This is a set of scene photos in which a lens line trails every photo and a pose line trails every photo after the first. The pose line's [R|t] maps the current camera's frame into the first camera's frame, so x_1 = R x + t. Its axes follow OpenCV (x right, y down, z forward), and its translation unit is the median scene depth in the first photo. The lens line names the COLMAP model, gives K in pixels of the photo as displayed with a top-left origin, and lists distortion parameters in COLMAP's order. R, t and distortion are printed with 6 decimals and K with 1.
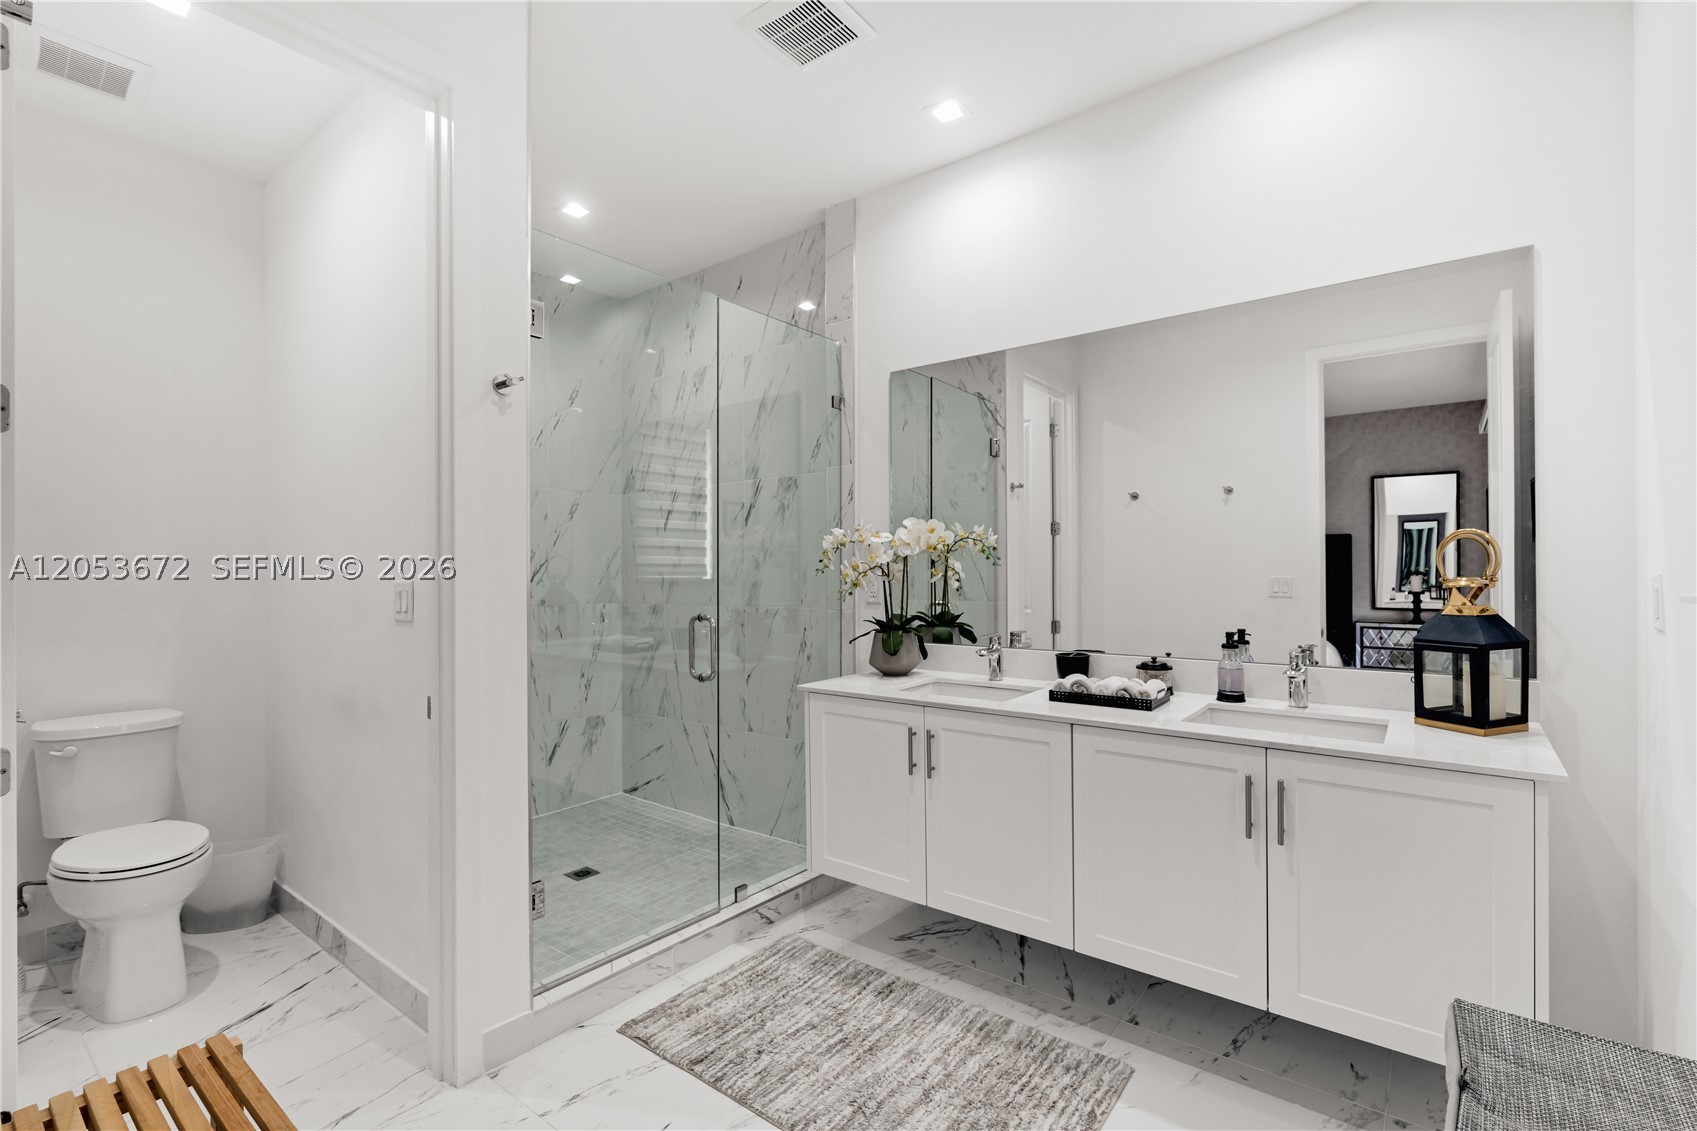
lens RADIAL K [[765.0, 0, 859.2], [0, 765.0, 573.1], [0, 0, 1]] dist [-0.002958, 0.000613]
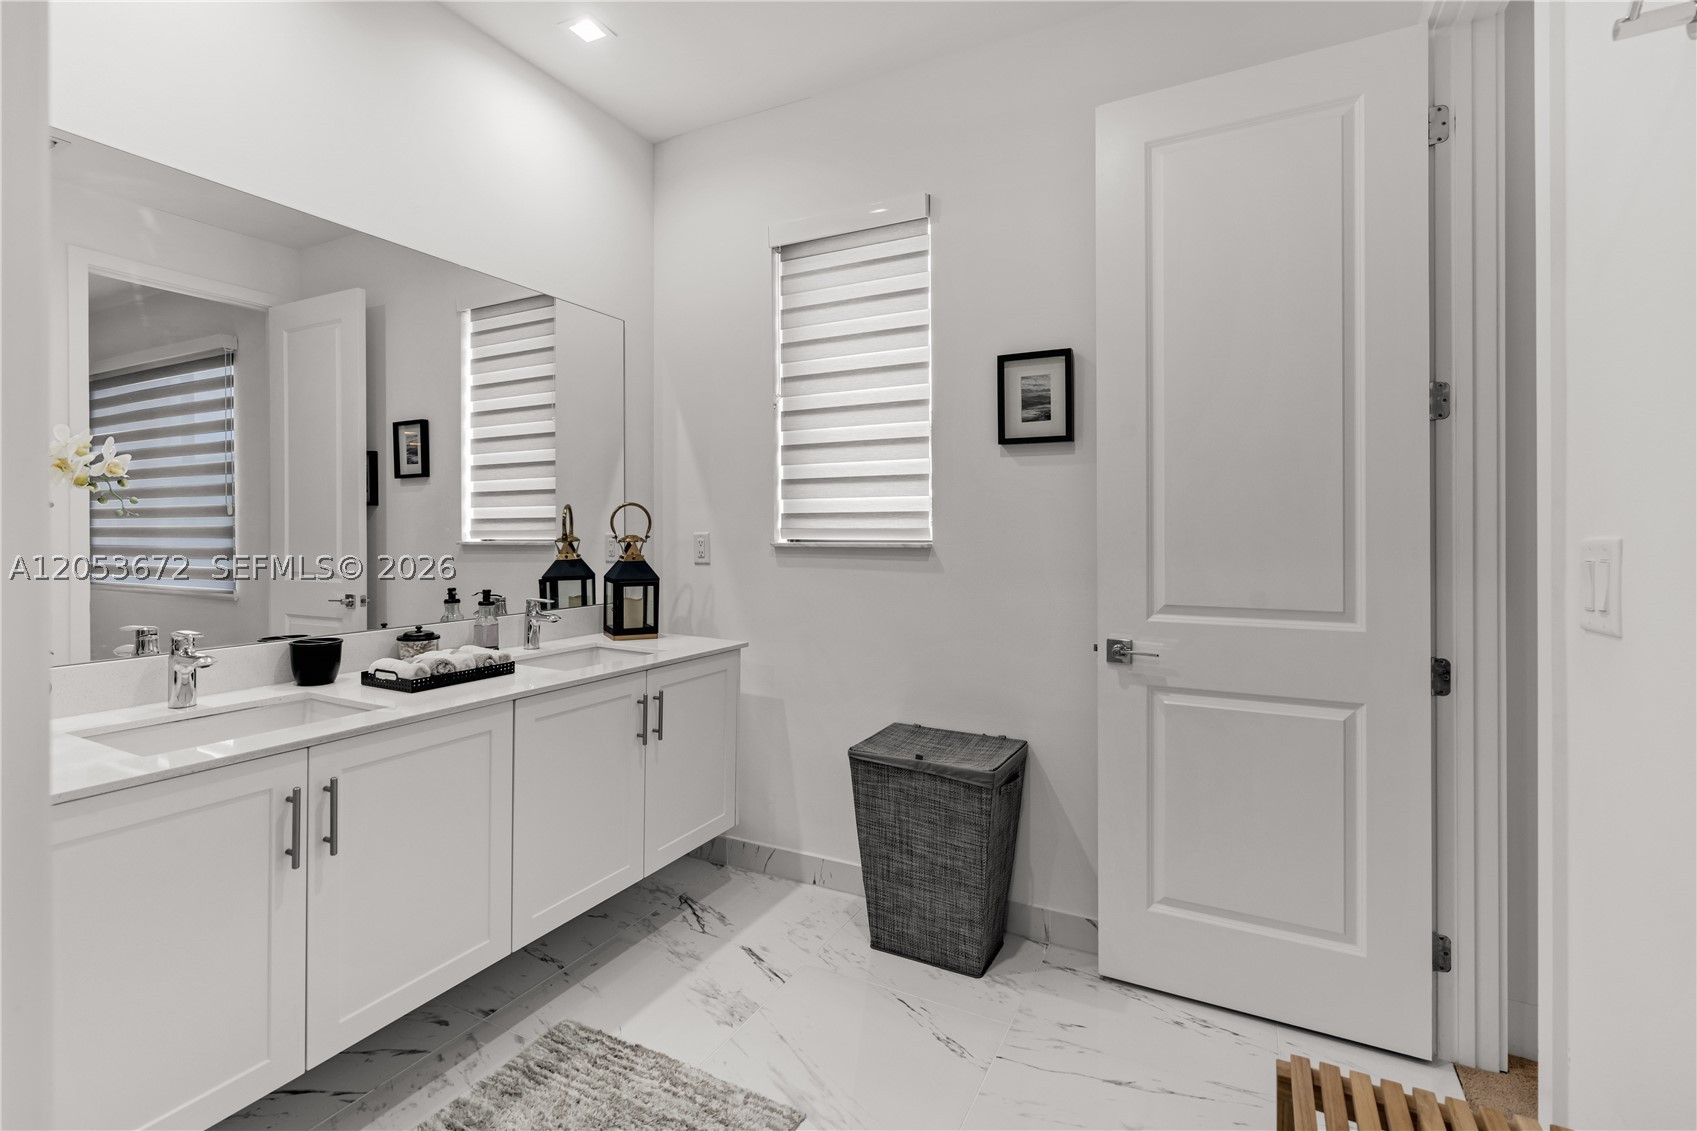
lens RADIAL K [[765.0, 0, 841.1], [0, 765.0, 528.3], [0, 0, 1]] dist [-0.002958, 0.000613]
pose [[-0.161425, 0.007480, 0.986857, -0.482684], [-0.000528, 0.999970, -0.007666, 0.002025], [-0.986885, -0.001759, -0.161416, 0.551583]]
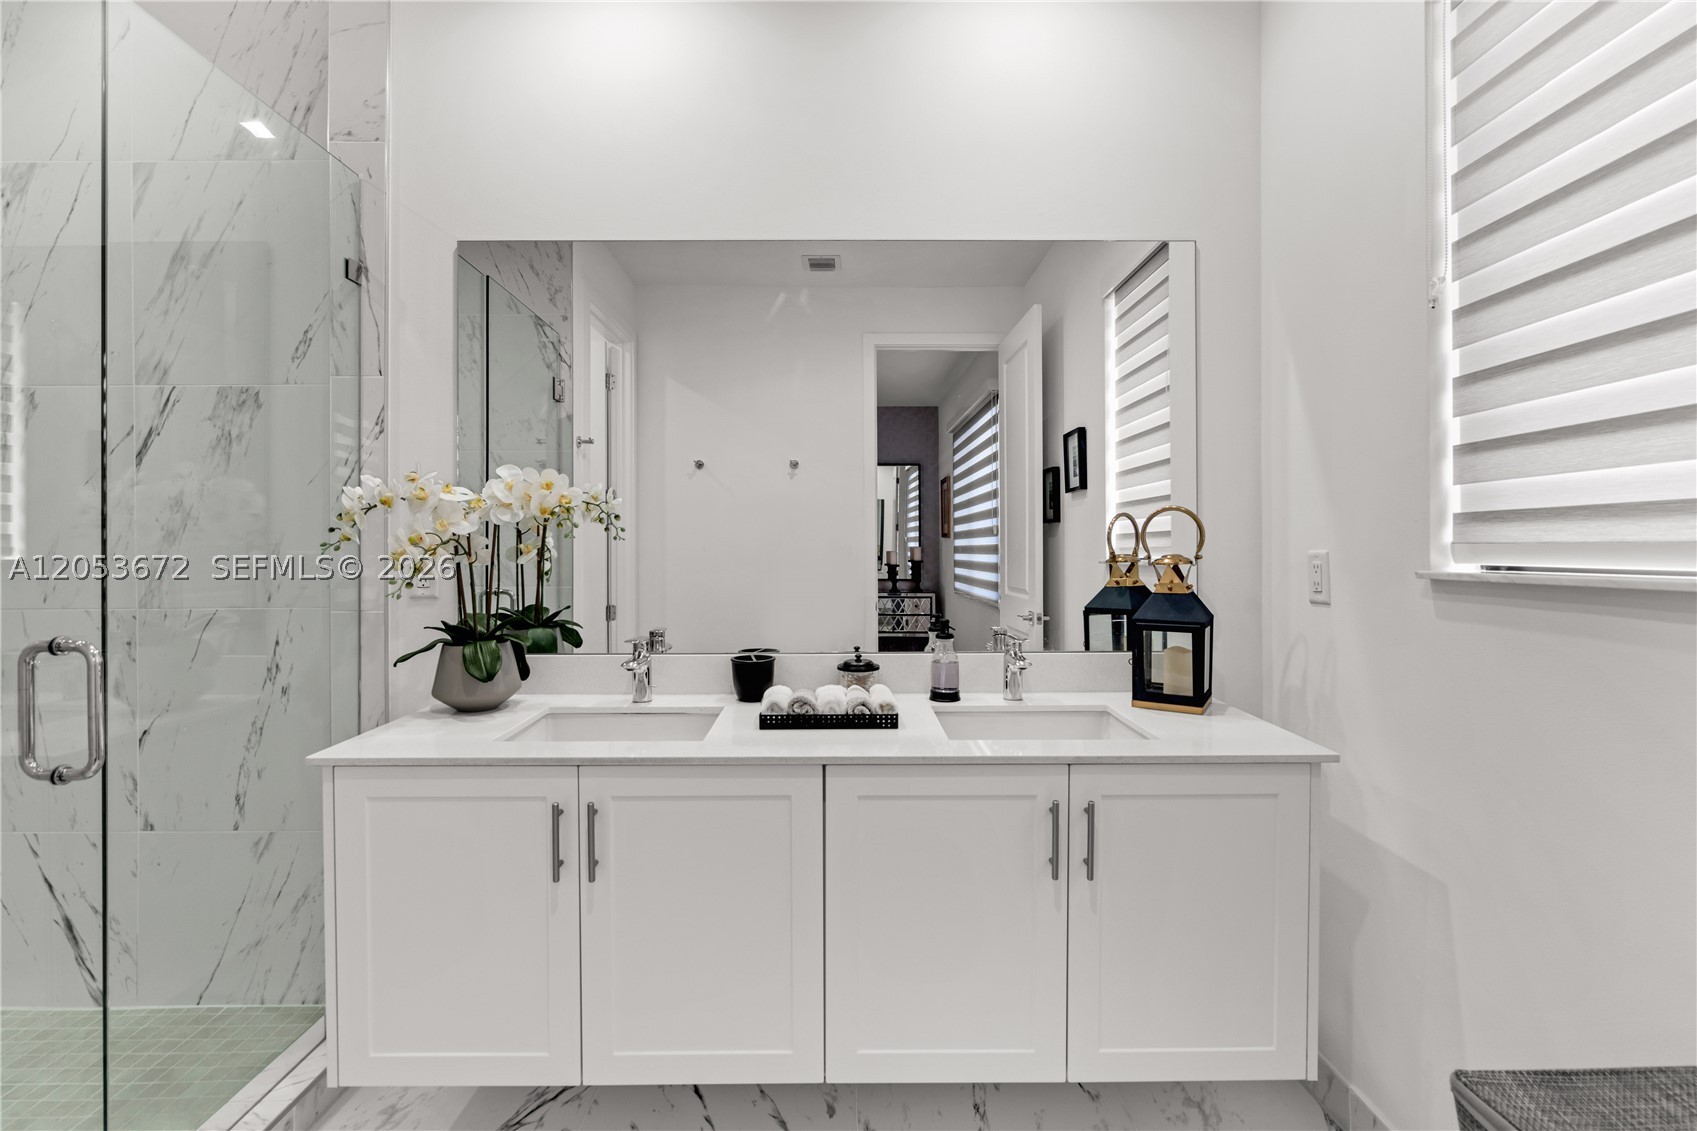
lens RADIAL K [[765.0, 0, 847.6], [0, 765.0, 548.9], [0, 0, 1]] dist [-0.002958, 0.000613]
pose [[0.794232, 0.000842, 0.607614, -0.096685], [-0.000739, 1.000000, -0.000421, -0.001171], [-0.607614, -0.000115, 0.794233, 0.305954]]
